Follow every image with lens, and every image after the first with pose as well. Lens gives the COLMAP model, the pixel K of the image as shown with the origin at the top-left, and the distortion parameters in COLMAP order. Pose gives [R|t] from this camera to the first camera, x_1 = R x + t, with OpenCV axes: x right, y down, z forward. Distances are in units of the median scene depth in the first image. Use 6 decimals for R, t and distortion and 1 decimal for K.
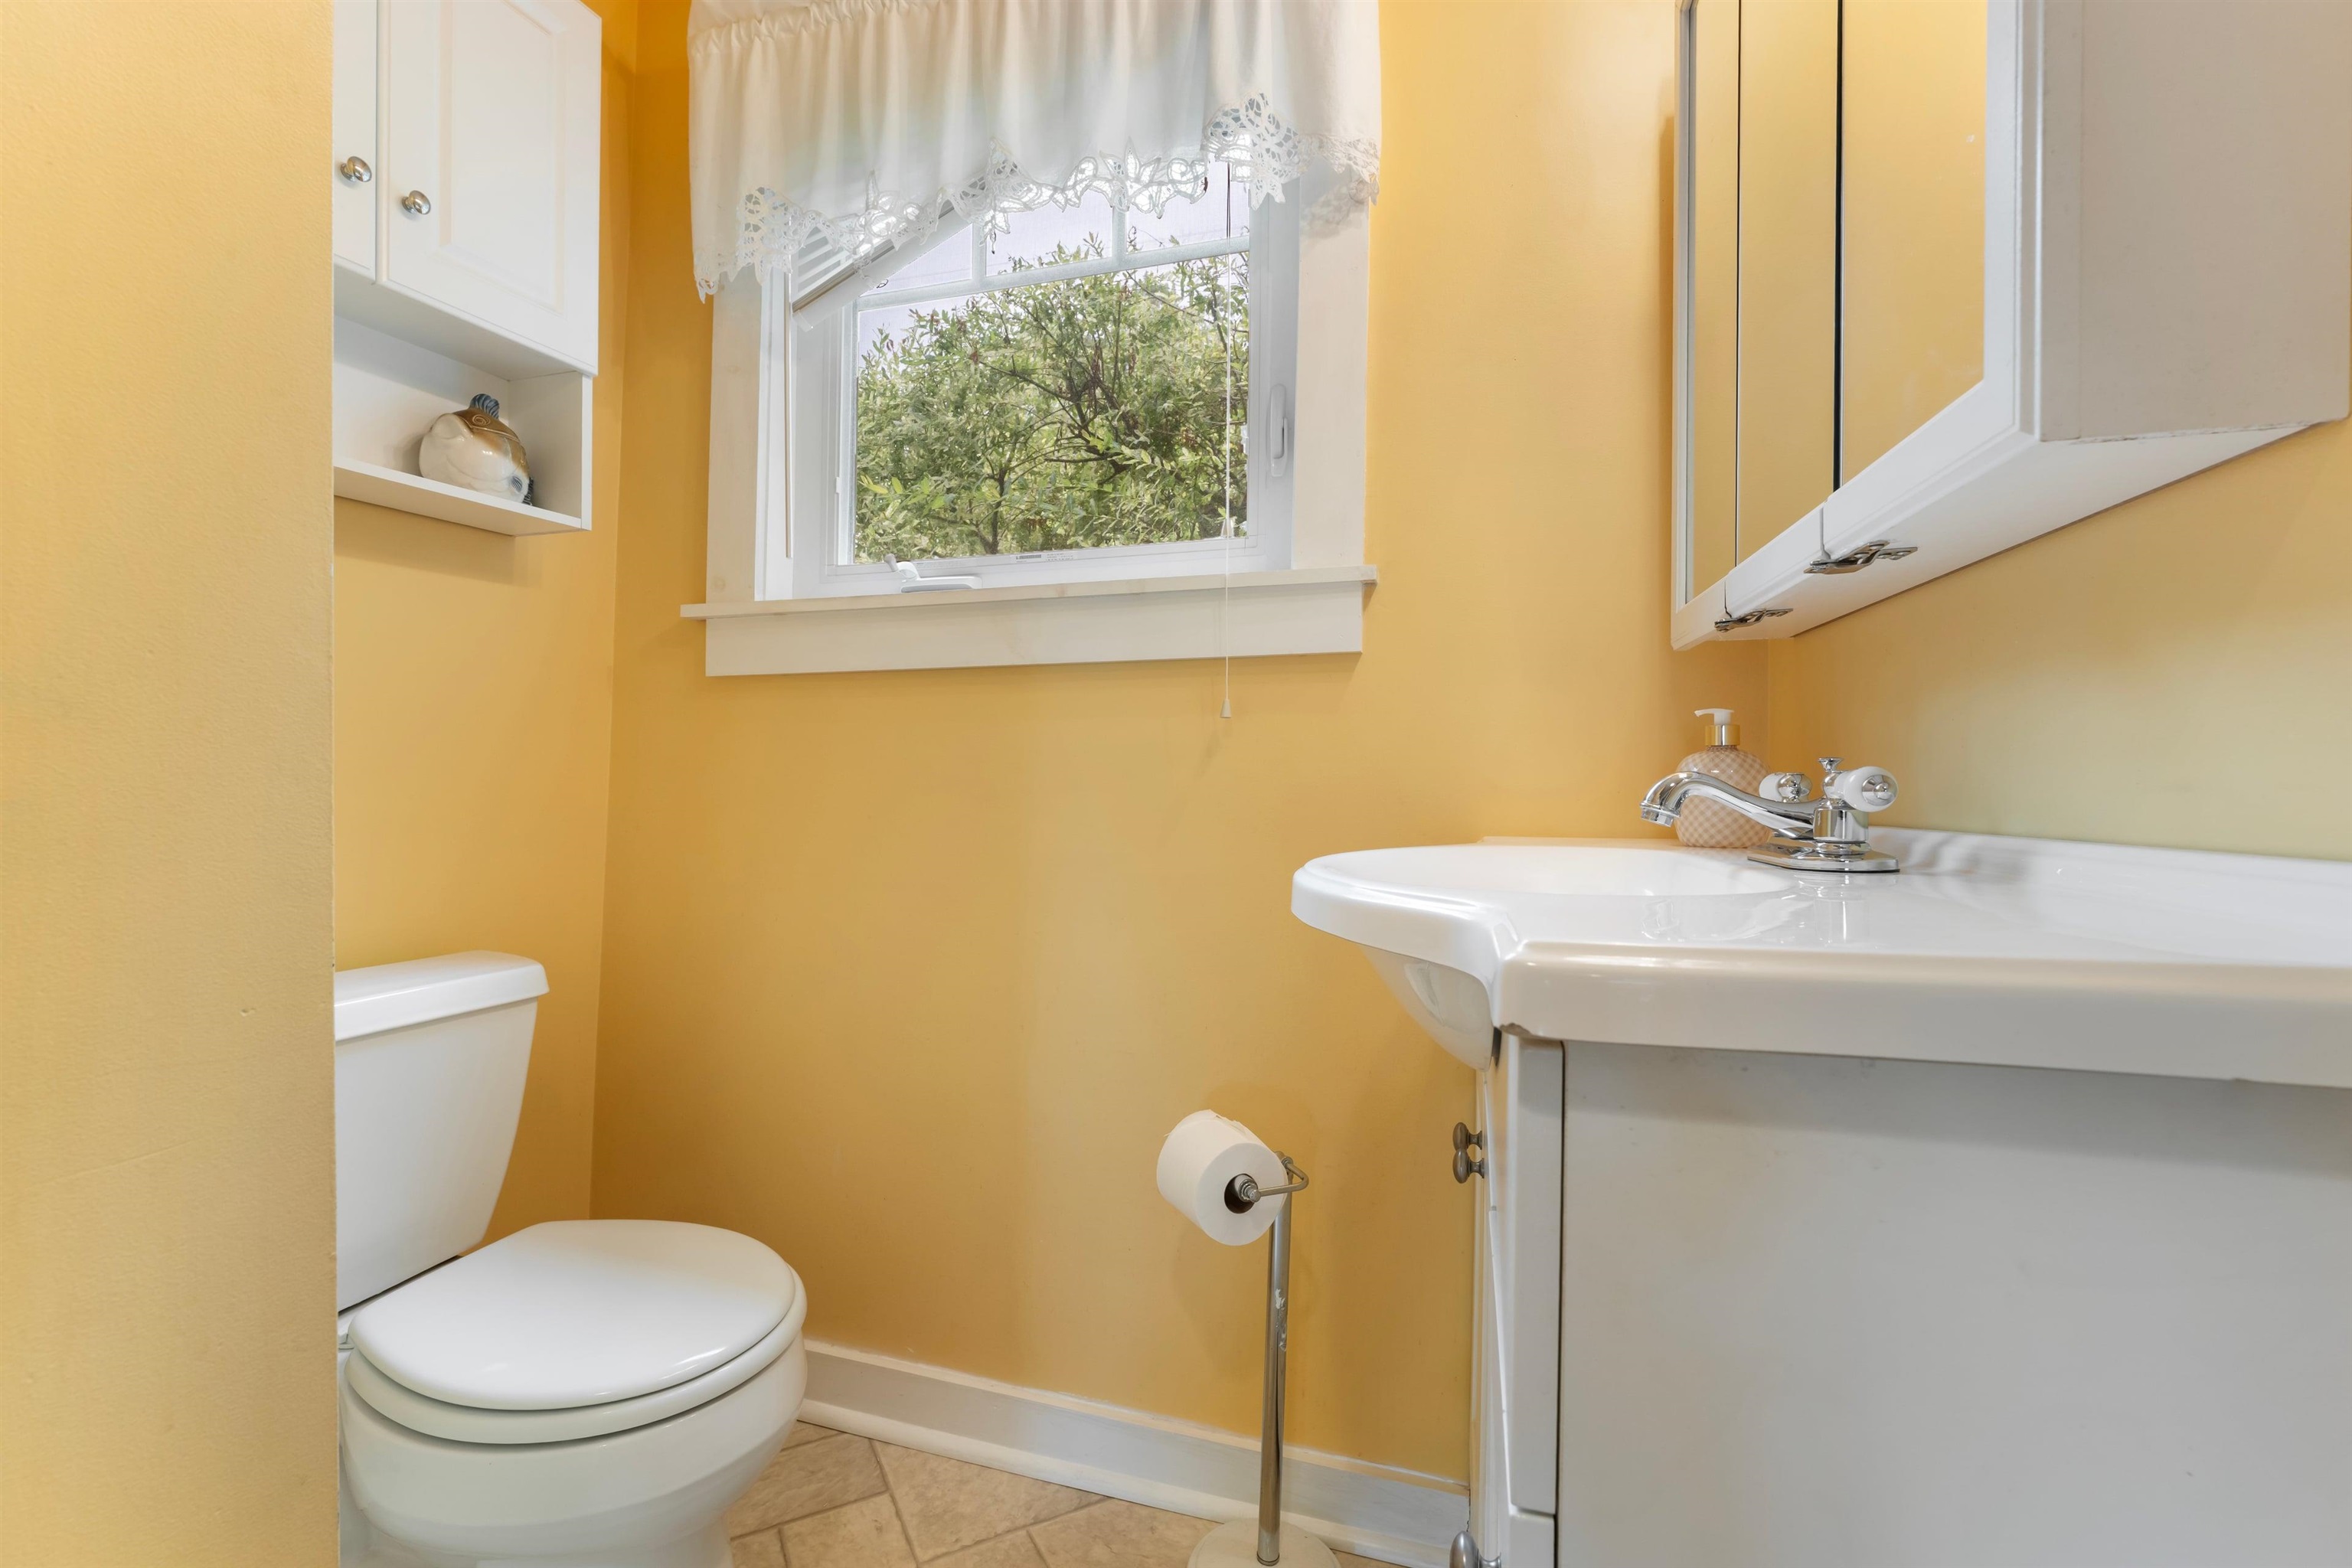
lens RADIAL K [[1040.8, 0, 1163.8], [0, 1040.8, 800.0], [0, 0, 1]] dist [0.000147, -0.001176]
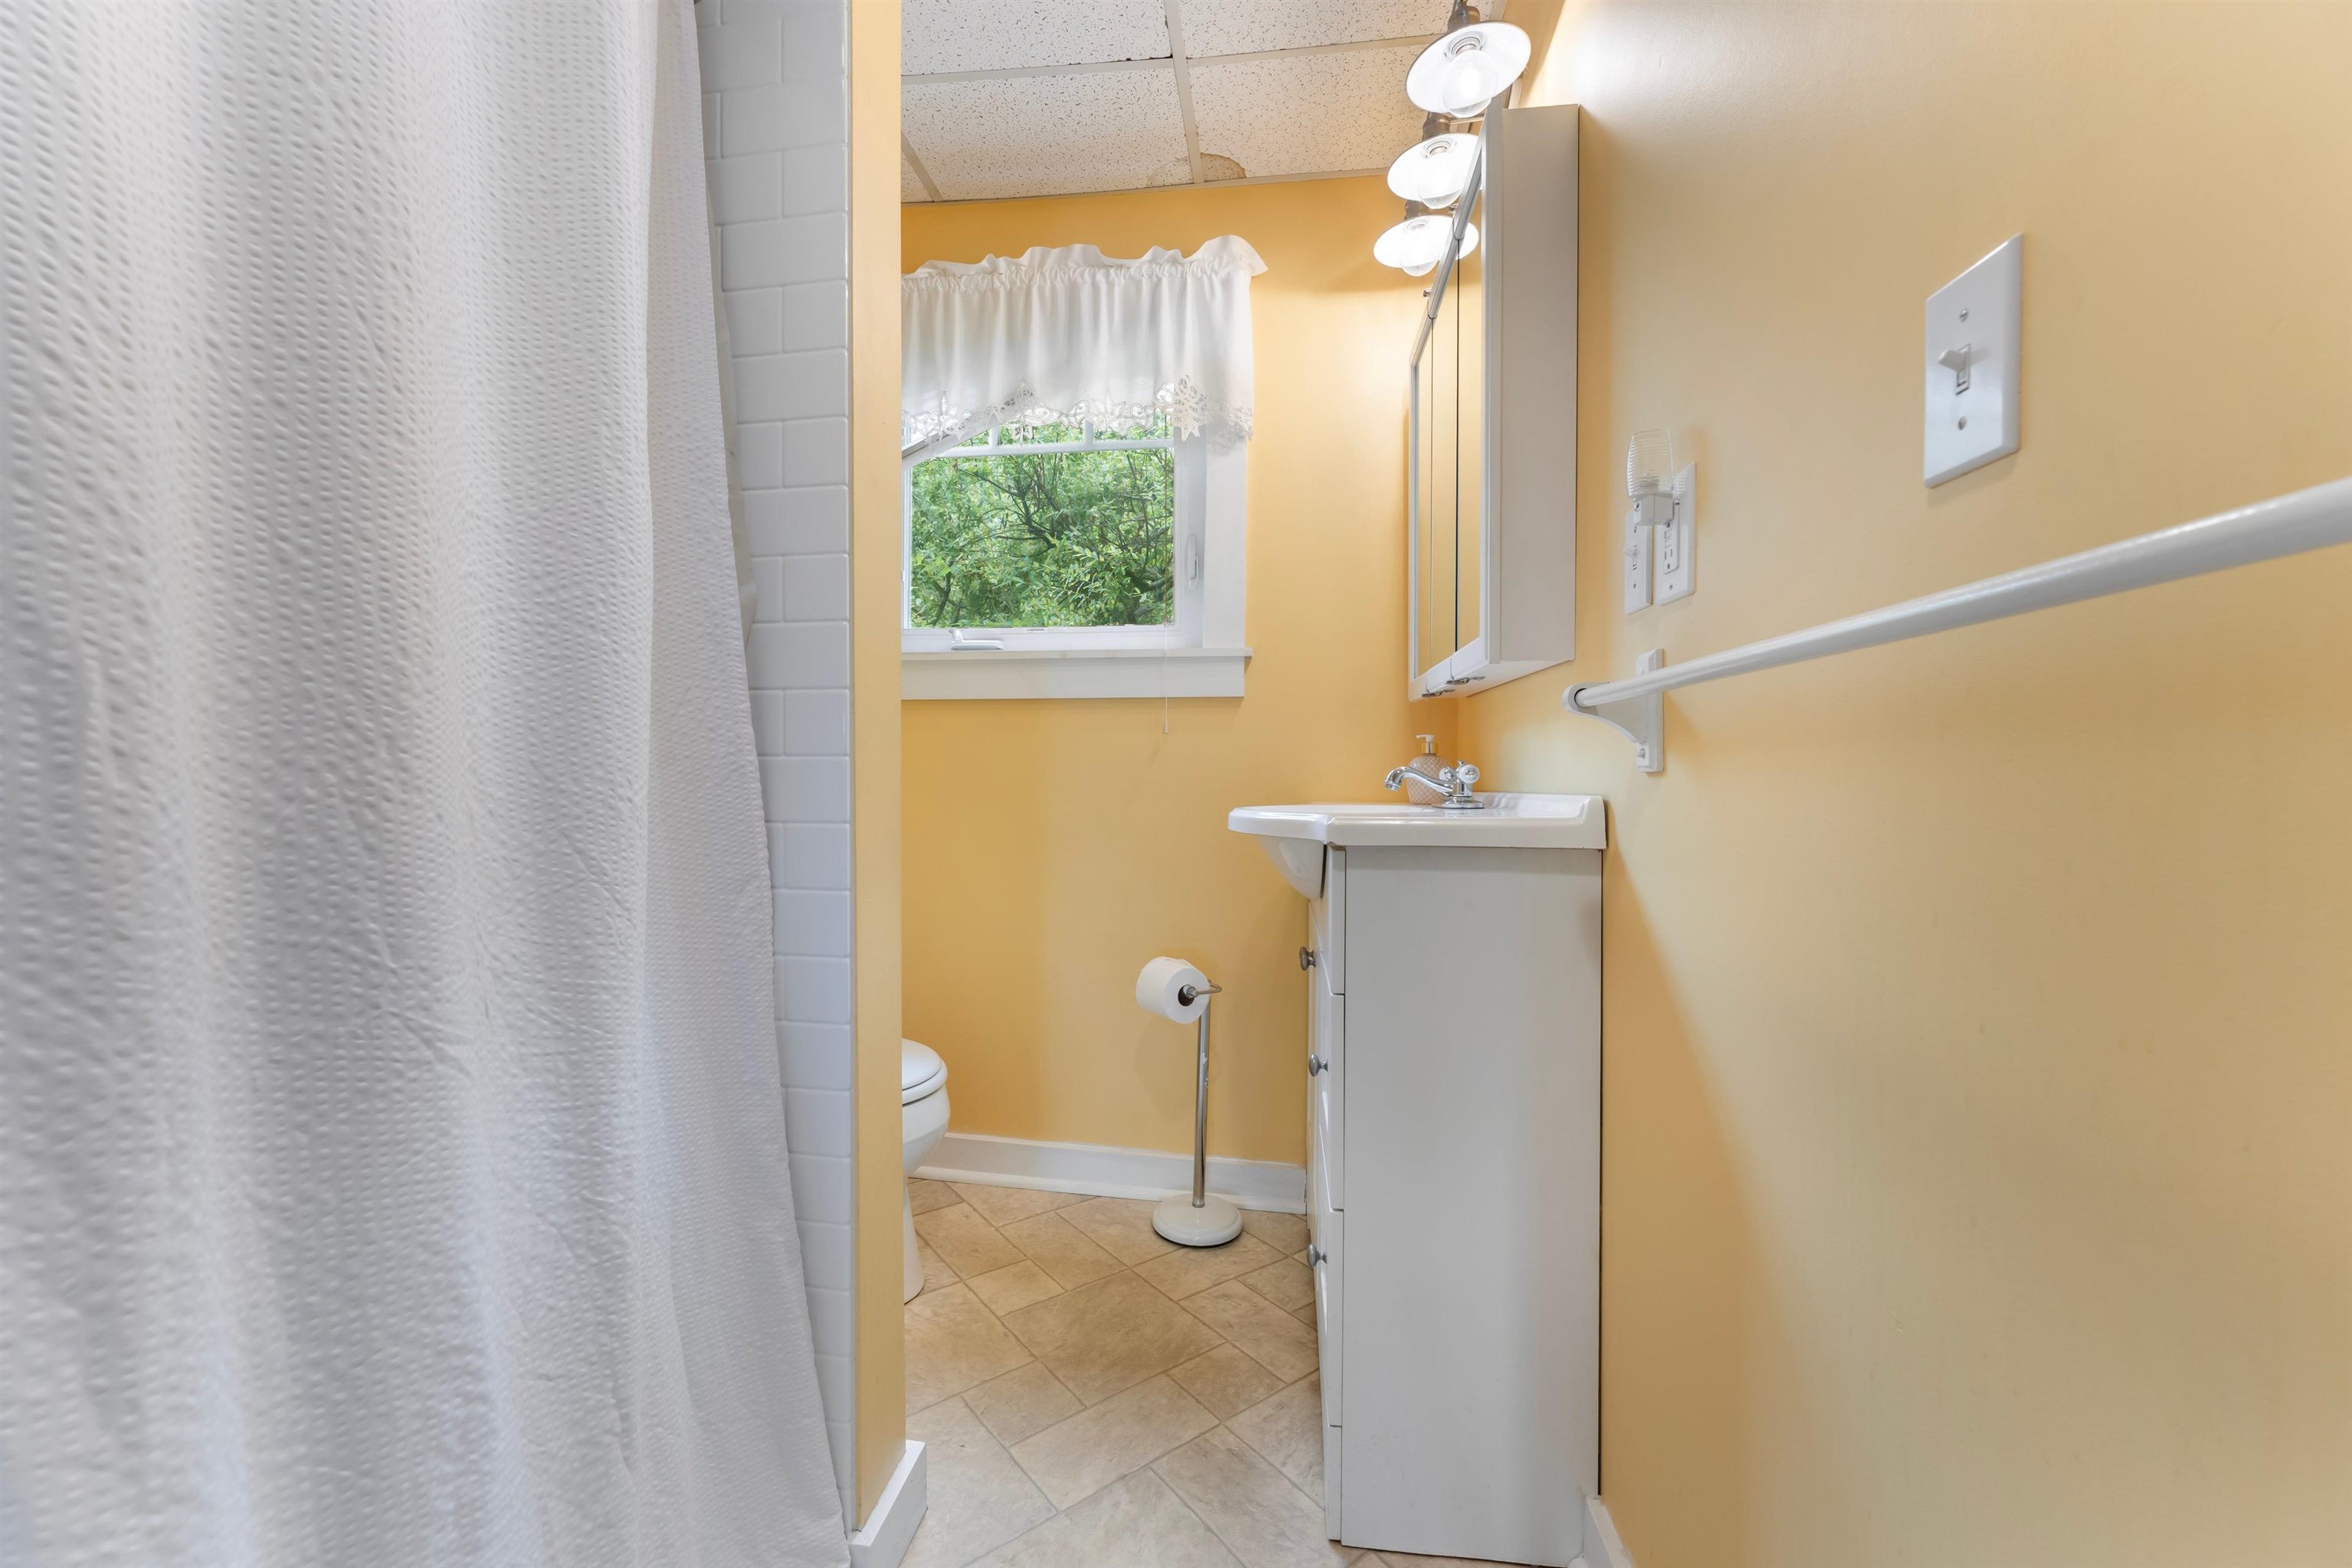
lens RADIAL K [[941.5, 0, 1173.3], [0, 941.5, 768.7], [0, 0, 1]] dist [-0.000388, -0.001584]
pose [[0.986409, 0.004481, 0.164247, -0.185041], [-0.000576, 0.999716, -0.023817, 0.015210], [-0.164307, 0.023399, 0.986132, -0.532326]]
